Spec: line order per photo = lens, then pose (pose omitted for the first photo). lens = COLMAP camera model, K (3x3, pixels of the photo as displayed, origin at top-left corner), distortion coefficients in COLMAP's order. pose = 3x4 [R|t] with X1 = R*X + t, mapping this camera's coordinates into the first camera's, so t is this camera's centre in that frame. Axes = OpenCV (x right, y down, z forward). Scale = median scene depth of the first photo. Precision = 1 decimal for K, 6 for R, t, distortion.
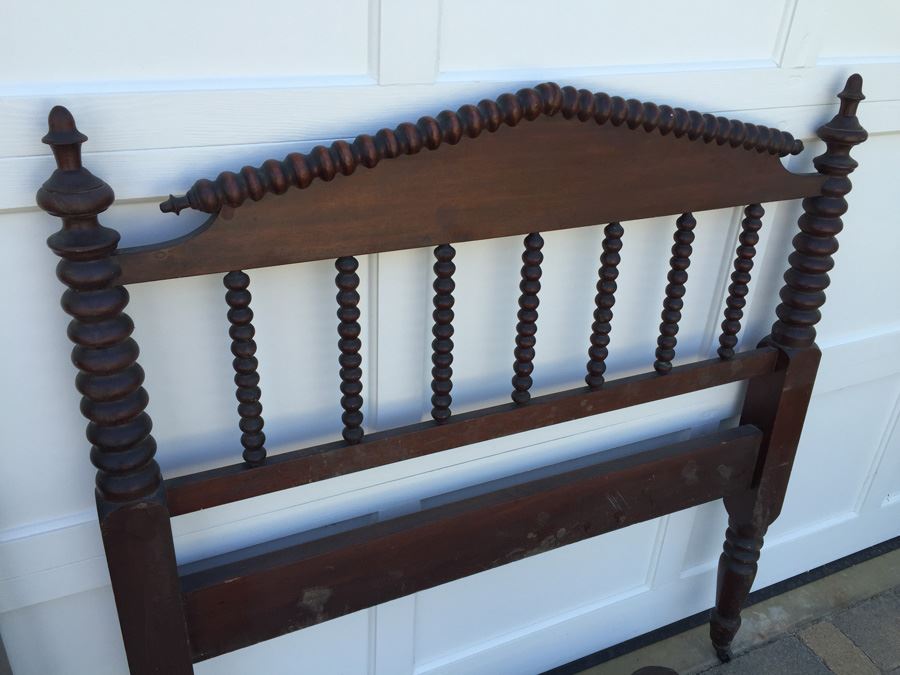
lens RADIAL K [[765.2, 0, 447.5], [0, 765.2, 337.4], [0, 0, 1]] dist [0.083418, -0.119859]
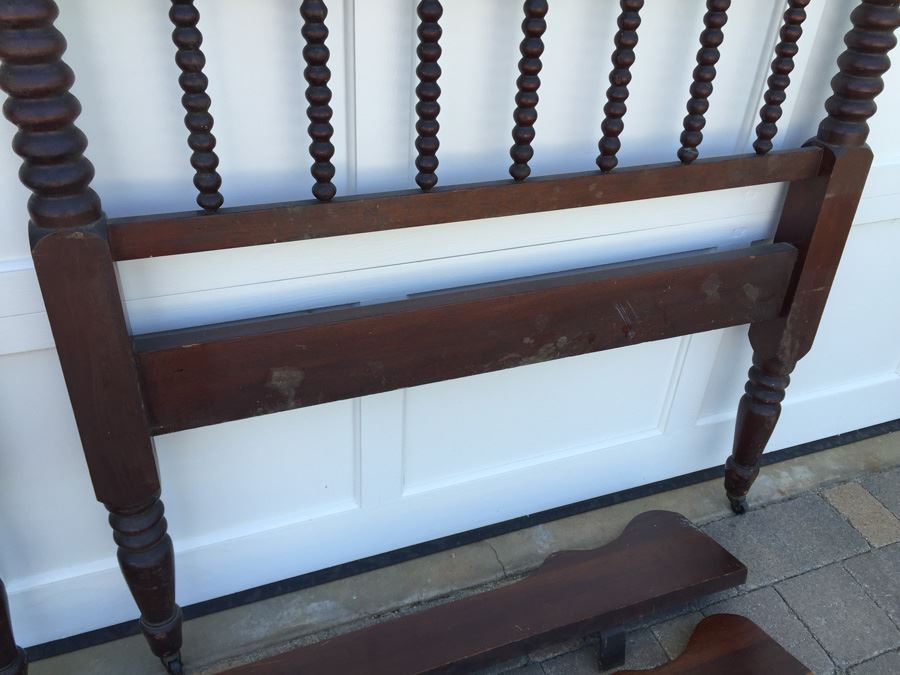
lens RADIAL K [[765.2, 0, 446.2], [0, 765.2, 334.6], [0, 0, 1]] dist [0.083418, -0.119859]
pose [[0.997728, 0.040604, -0.053763, 0.067270], [-0.035542, 0.995127, 0.091973, 0.189222], [0.057235, -0.089853, 0.994309, 0.099032]]
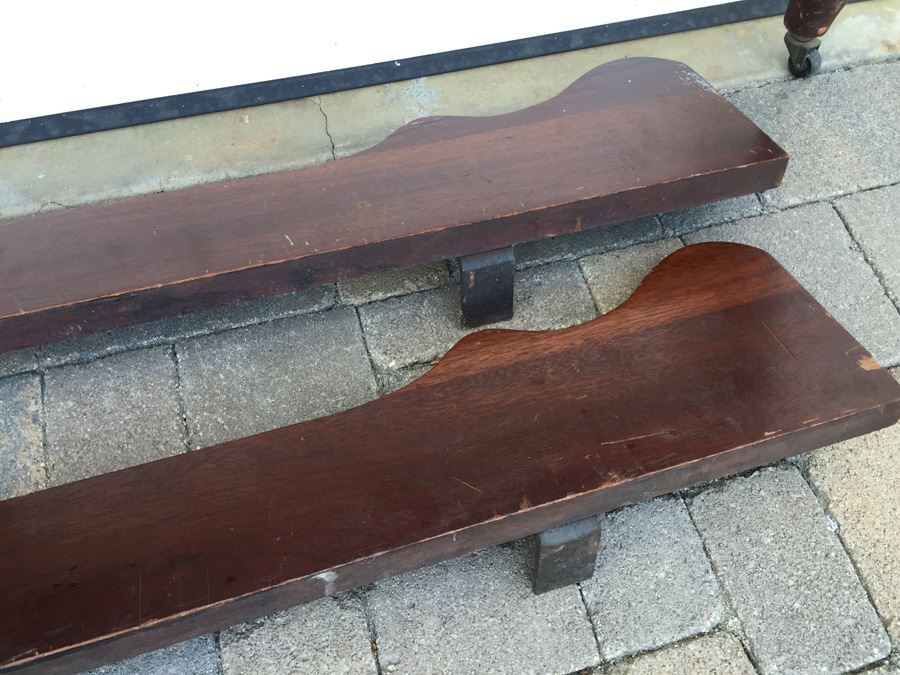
lens RADIAL K [[765.2, 0, 447.4], [0, 765.2, 333.6], [0, 0, 1]] dist [0.083418, -0.119859]
pose [[0.987789, 0.125774, -0.091948, 0.292288], [-0.061533, 0.857128, 0.511415, 0.466816], [0.143134, -0.499512, 0.854401, 0.665260]]
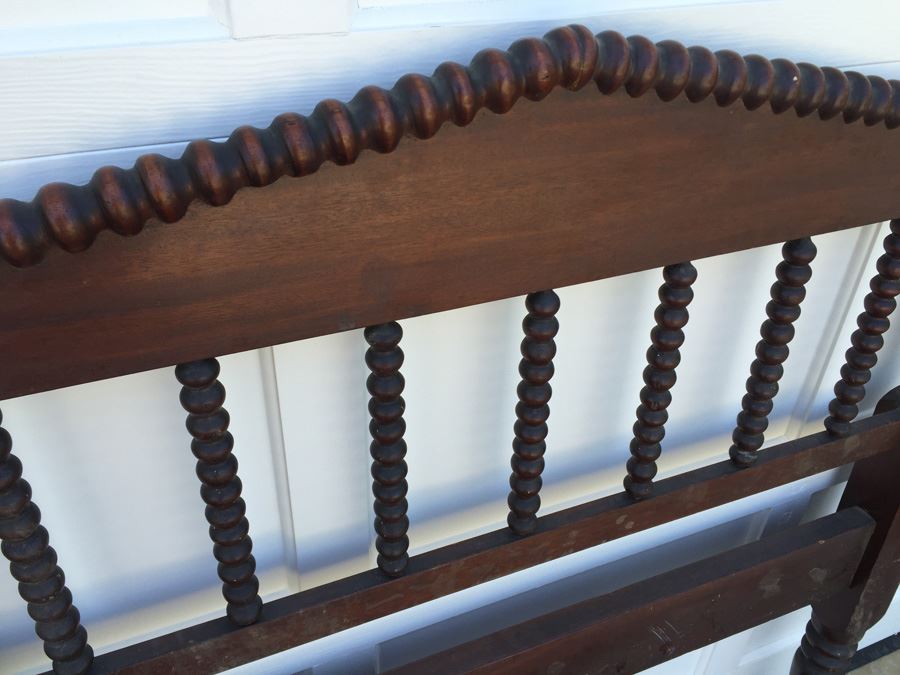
lens RADIAL K [[765.2, 0, 451.4], [0, 765.2, 330.6], [0, 0, 1]] dist [0.083418, -0.119859]
pose [[0.999374, 0.007136, -0.034647, 0.058661], [-0.003319, 0.994036, 0.109003, -0.153663], [0.035218, -0.108820, 0.993437, 0.383527]]
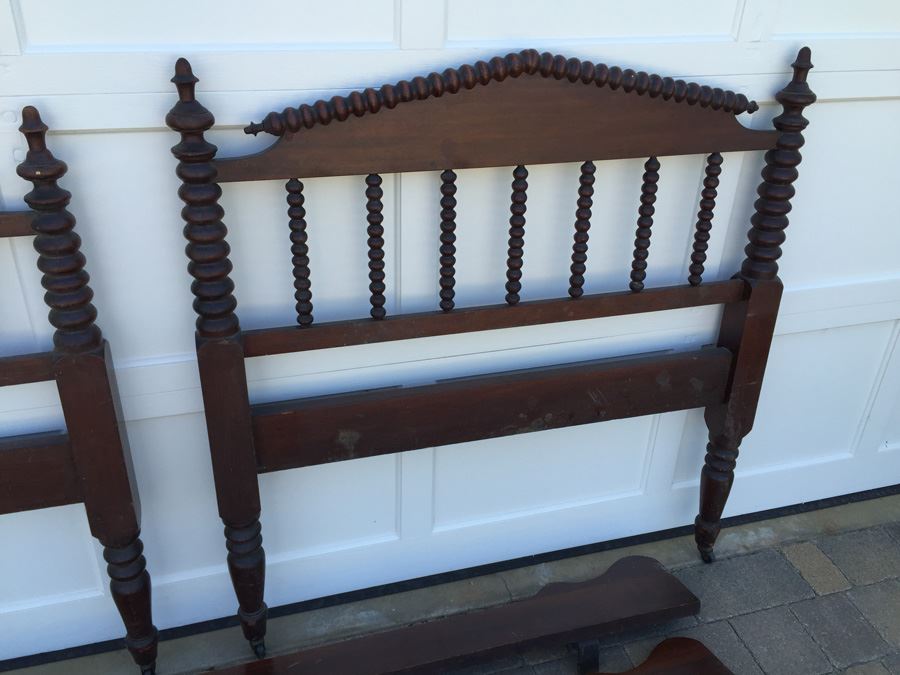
lens RADIAL K [[765.2, 0, 444.8], [0, 765.2, 334.9], [0, 0, 1]] dist [0.083418, -0.119859]
pose [[0.988050, 0.055062, -0.143966, 0.174387], [-0.055023, 0.998476, 0.004254, 0.141060], [0.143980, 0.003718, 0.989574, -0.291313]]
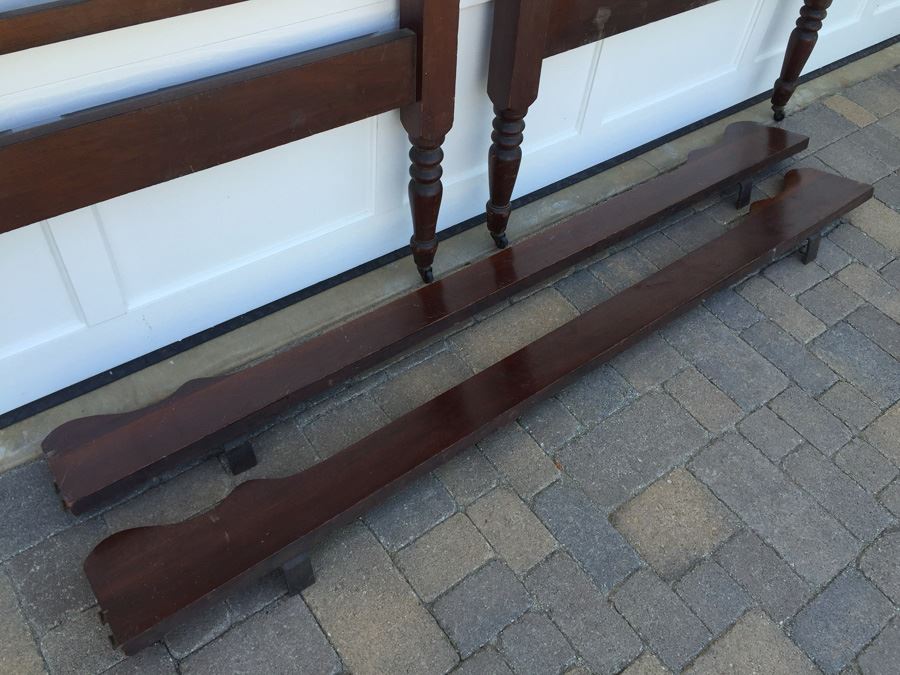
lens RADIAL K [[765.2, 0, 444.3], [0, 765.2, 337.0], [0, 0, 1]] dist [0.083418, -0.119859]
pose [[0.978978, -0.132863, 0.154757, -0.748957], [0.070233, 0.931923, 0.355791, 0.353948], [-0.191493, -0.337442, 0.921663, -0.463827]]
